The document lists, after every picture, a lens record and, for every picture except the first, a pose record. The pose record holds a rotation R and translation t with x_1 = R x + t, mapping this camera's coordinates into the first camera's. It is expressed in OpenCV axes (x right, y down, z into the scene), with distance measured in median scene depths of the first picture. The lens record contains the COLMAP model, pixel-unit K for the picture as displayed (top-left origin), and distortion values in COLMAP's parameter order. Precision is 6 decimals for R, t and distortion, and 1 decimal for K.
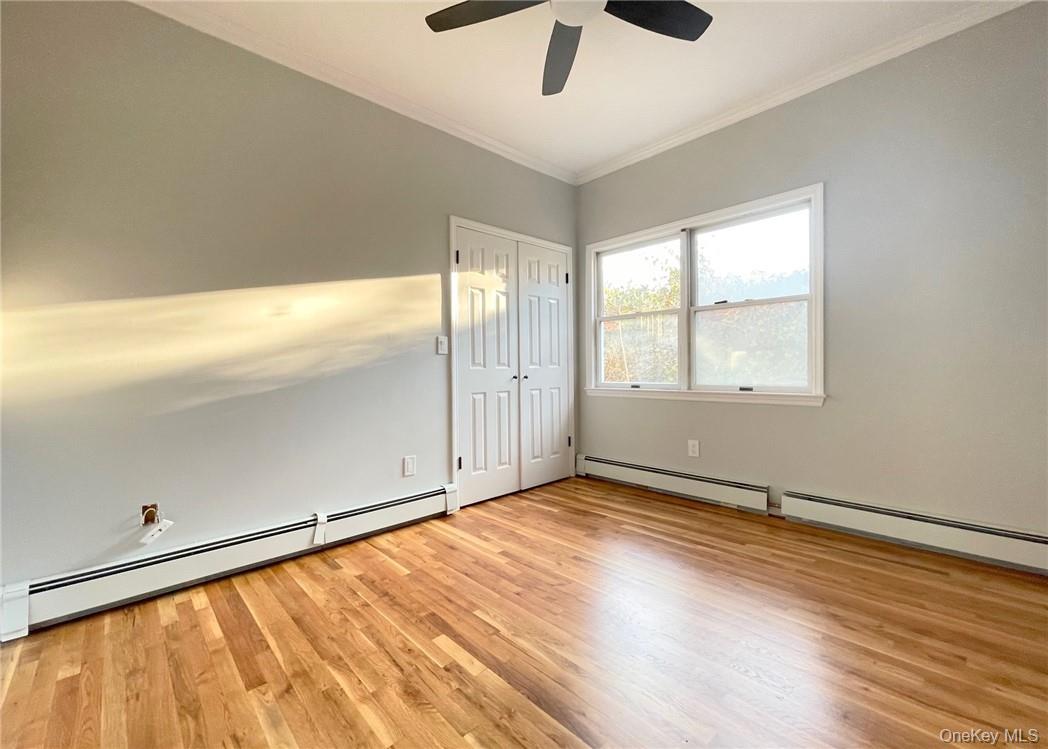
lens RADIAL K [[442.7, 0, 520.7], [0, 442.7, 352.8], [0, 0, 1]] dist [-0.000084, -0.000069]
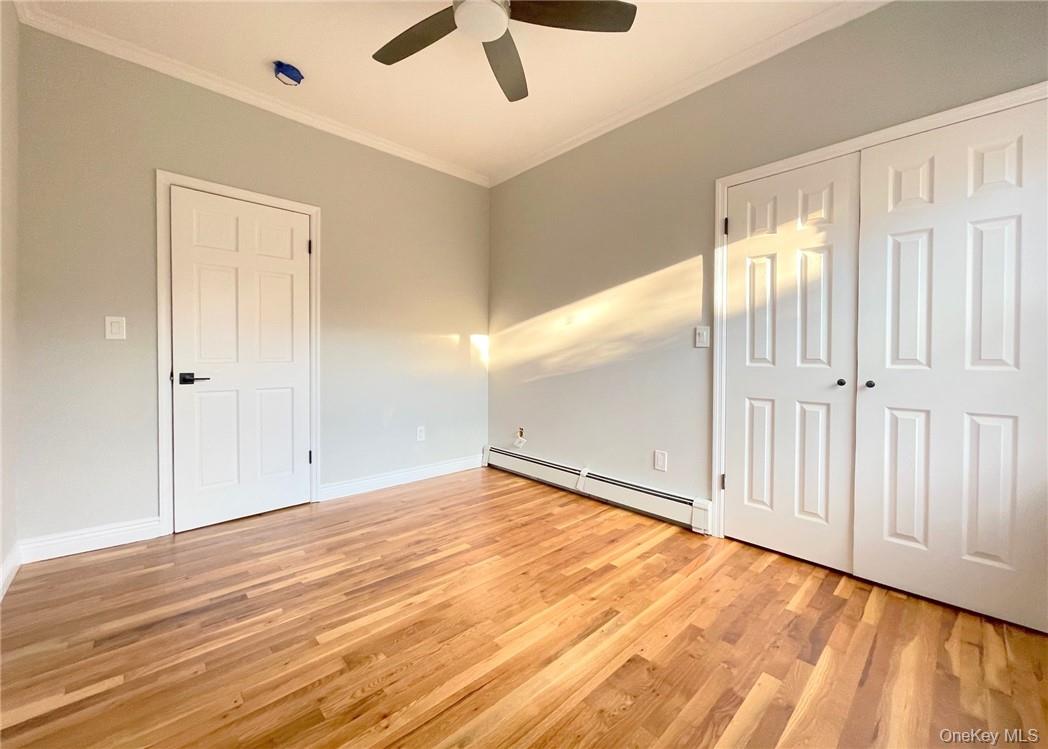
lens RADIAL K [[442.7, 0, 520.7], [0, 442.7, 352.8], [0, 0, 1]] dist [-0.000084, -0.000069]
pose [[-0.024727, 0.009814, -0.999646, 0.743337], [0.024319, 0.999662, 0.009213, -0.003265], [0.999398, -0.024082, -0.024958, 0.715218]]
